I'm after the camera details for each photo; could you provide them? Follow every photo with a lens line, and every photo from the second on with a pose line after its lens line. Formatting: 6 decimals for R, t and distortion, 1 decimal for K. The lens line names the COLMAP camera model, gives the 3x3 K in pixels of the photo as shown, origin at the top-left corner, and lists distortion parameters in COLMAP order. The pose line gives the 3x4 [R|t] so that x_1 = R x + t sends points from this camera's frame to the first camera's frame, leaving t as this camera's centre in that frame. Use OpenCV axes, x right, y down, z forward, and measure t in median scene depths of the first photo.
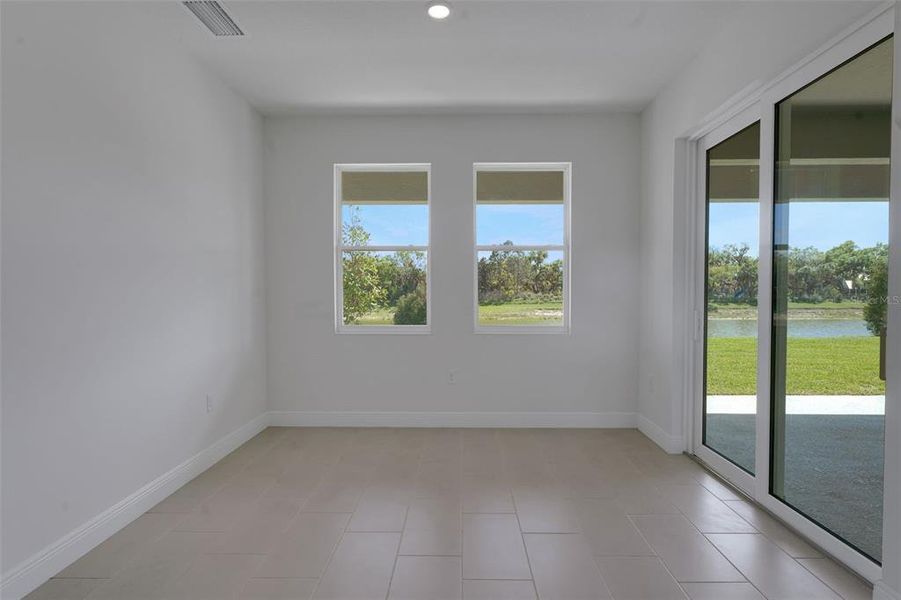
lens RADIAL K [[476.9, 0, 450.5], [0, 476.9, 300.0], [0, 0, 1]] dist [0.000283, -0.000464]
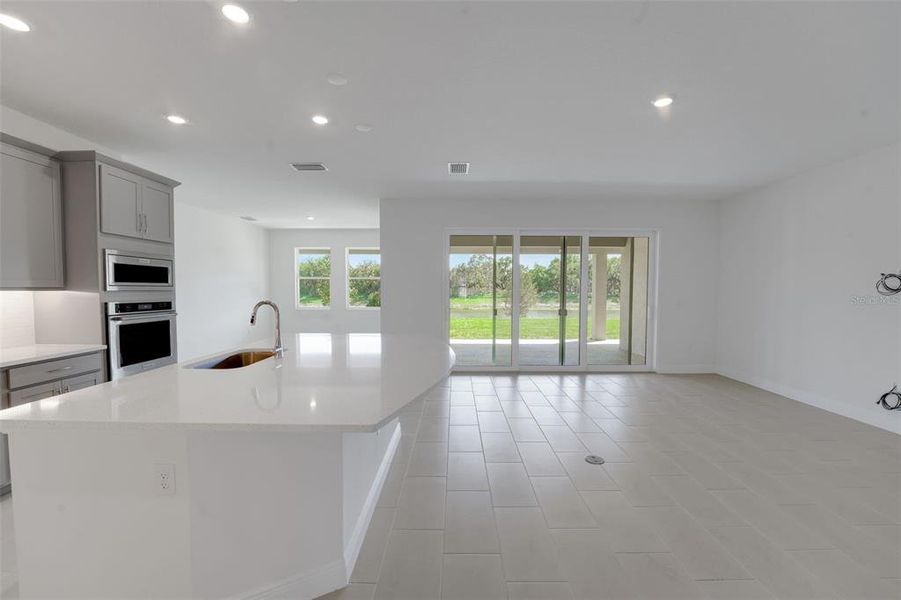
lens RADIAL K [[367.6, 0, 450.5], [0, 367.6, 300.0], [0, 0, 1]] dist [-0.001833, -0.000331]
pose [[0.999914, 0.002165, 0.012917, 0.362166], [-0.002357, 0.999887, 0.014863, -0.008977], [-0.012884, -0.014892, 0.999806, -0.658682]]
